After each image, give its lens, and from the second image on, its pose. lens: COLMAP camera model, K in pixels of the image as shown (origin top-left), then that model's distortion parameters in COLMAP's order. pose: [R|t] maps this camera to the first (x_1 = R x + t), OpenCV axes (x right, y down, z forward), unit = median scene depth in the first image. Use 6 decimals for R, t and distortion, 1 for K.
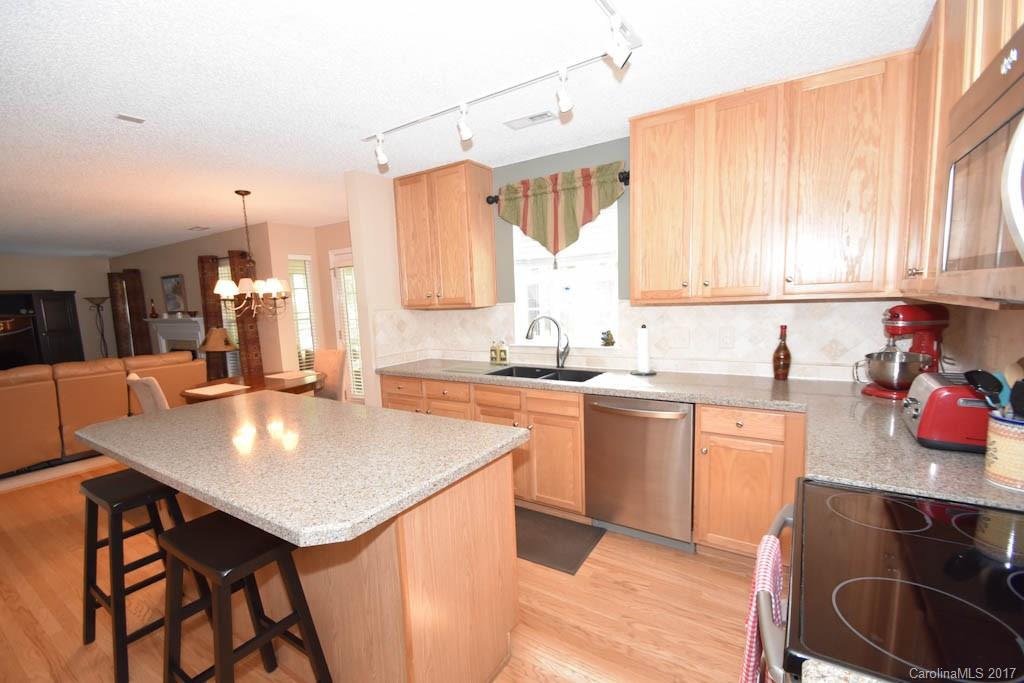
lens RADIAL K [[449.3, 0, 500.4], [0, 449.3, 356.5], [0, 0, 1]] dist [0.009117, -0.012824]
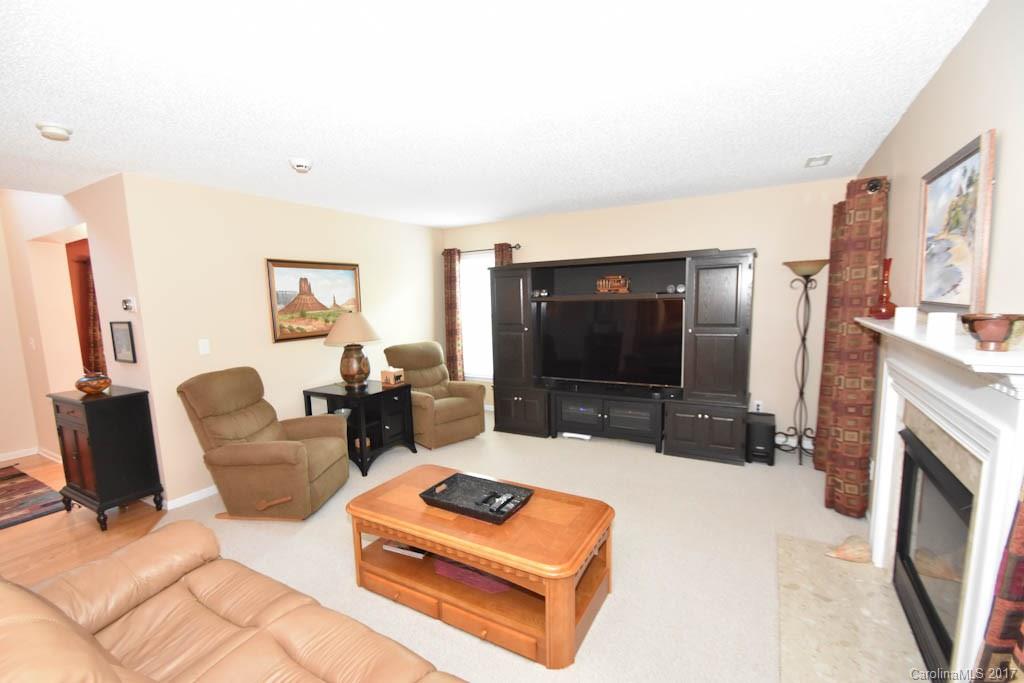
lens RADIAL K [[449.3, 0, 500.4], [0, 449.3, 356.5], [0, 0, 1]] dist [0.009117, -0.012824]
pose [[0.057363, 0.172972, -0.983255, -1.005511], [-0.104168, 0.980538, 0.166416, -0.182685], [0.992904, 0.092878, 0.074264, 1.538569]]
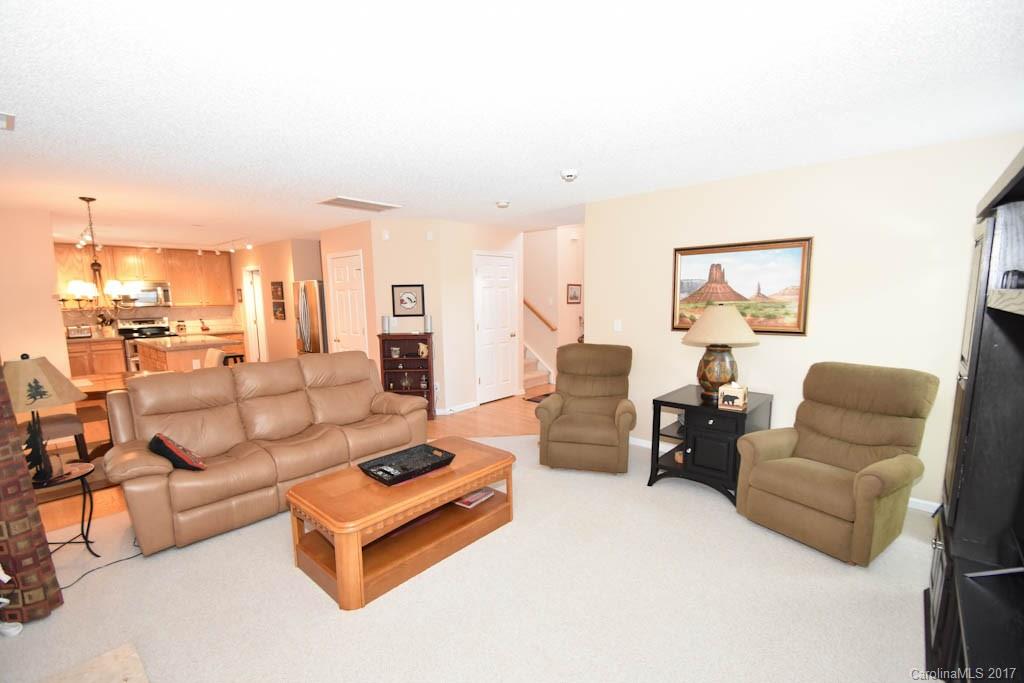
lens RADIAL K [[449.3, 0, 500.4], [0, 449.3, 356.5], [0, 0, 1]] dist [0.009117, -0.012824]
pose [[-0.986526, 0.035364, 0.159738, -1.967692], [0.076104, 0.963487, 0.256710, -0.239819], [-0.144828, 0.265408, -0.953196, 2.293358]]
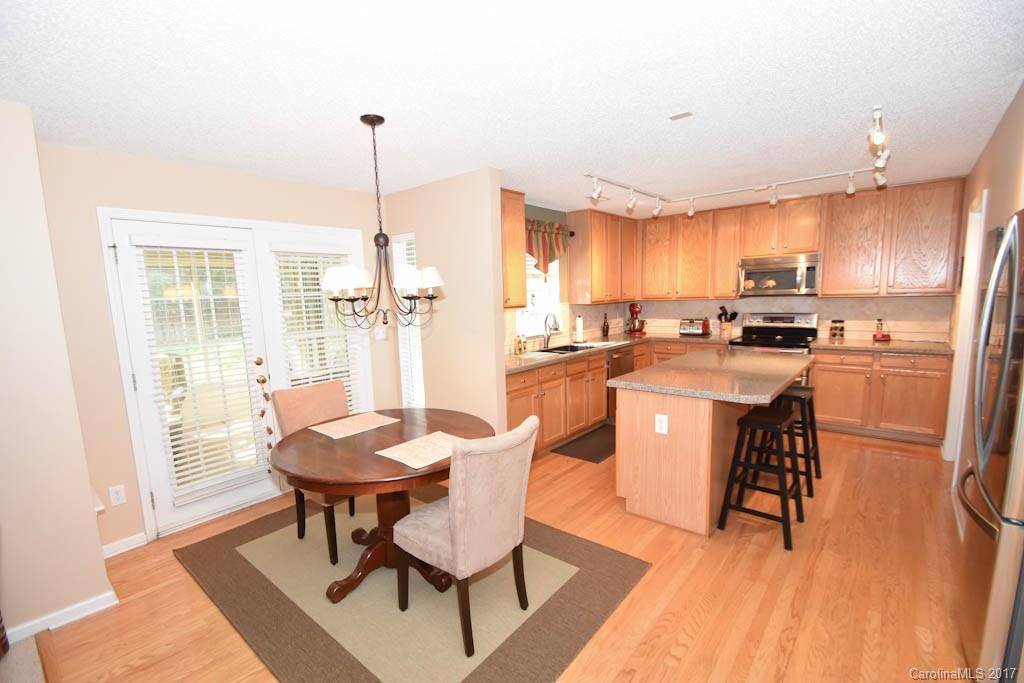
lens RADIAL K [[449.3, 0, 500.4], [0, 449.3, 356.5], [0, 0, 1]] dist [0.009117, -0.012824]
pose [[0.138483, -0.097390, 0.985565, -1.371491], [0.159782, 0.984313, 0.074815, -0.084416], [-0.977391, 0.147115, 0.151872, 0.926491]]
